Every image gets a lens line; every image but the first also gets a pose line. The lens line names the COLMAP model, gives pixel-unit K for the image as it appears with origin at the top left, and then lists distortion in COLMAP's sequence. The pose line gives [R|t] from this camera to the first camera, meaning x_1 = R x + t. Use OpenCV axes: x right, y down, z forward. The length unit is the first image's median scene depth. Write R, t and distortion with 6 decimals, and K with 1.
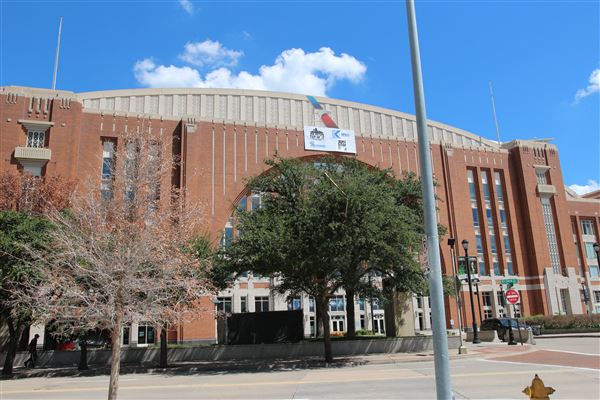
lens RADIAL K [[511.5, 0, 300.0], [0, 511.5, 200.0], [0, 0, 1]] dist [-0.004952, -0.001339]
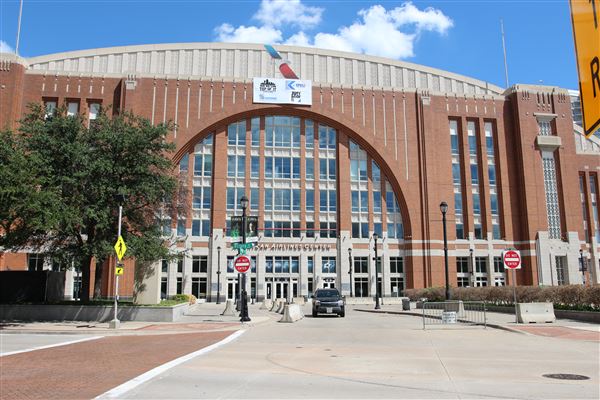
lens RADIAL K [[504.1, 0, 274.0], [0, 504.1, 200.1], [0, 0, 1]] dist [-0.028345, -0.001536]
pose [[0.977614, 0.003700, -0.210373, 0.219790], [0.012387, 0.997099, 0.075098, 0.009995], [0.210040, -0.076023, 0.974733, 0.081041]]
